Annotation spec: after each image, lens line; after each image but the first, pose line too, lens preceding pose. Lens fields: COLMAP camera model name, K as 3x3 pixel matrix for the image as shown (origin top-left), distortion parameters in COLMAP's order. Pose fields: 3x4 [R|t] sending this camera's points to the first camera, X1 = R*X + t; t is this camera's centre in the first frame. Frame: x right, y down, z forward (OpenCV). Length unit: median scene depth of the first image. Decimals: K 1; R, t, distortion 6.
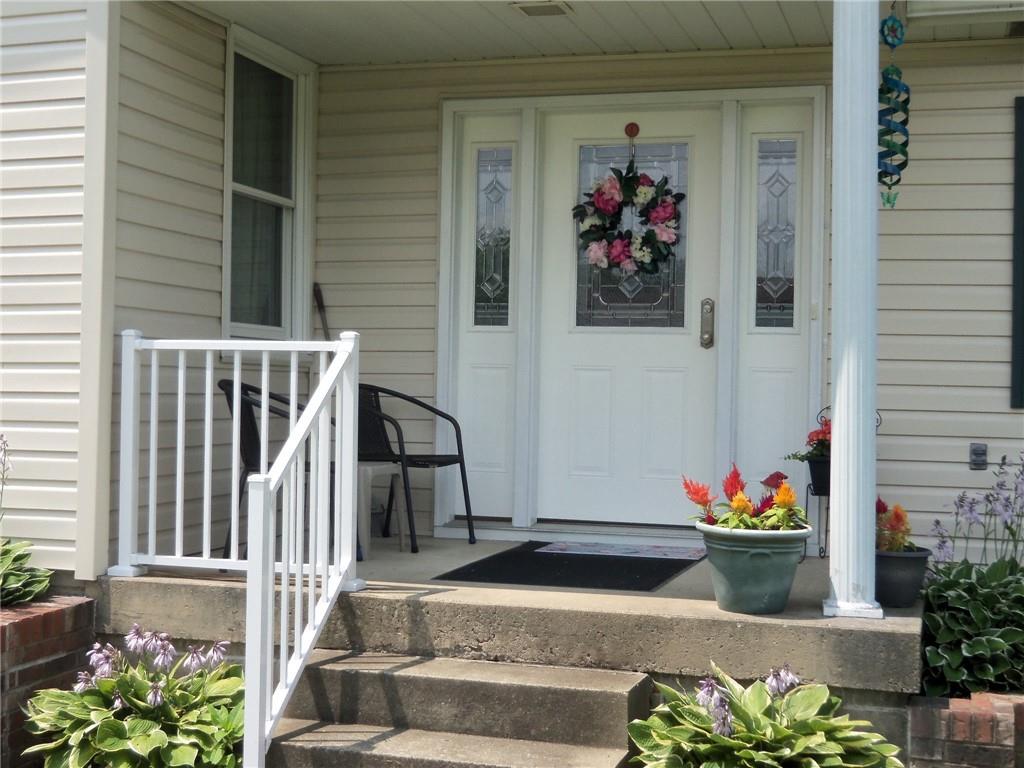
lens RADIAL K [[1434.3, 0, 510.8], [0, 1434.3, 386.2], [0, 0, 1]] dist [0.003235, 0.000000]
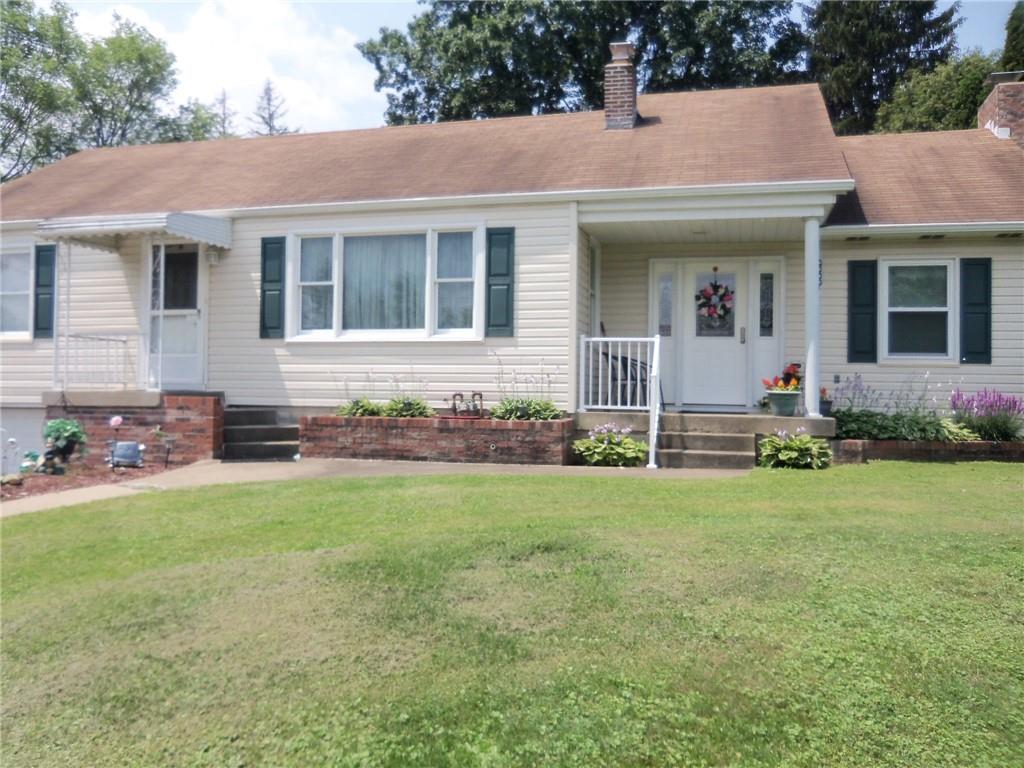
lens RADIAL K [[843.2, 0, 514.8], [0, 843.2, 380.2], [0, 0, 1]] dist [-0.005529, 0.002127]
pose [[0.999466, 0.000264, 0.032672, -0.390553], [-0.000154, 0.999994, -0.003369, 0.054641], [-0.032673, 0.003362, 0.999460, -0.719443]]
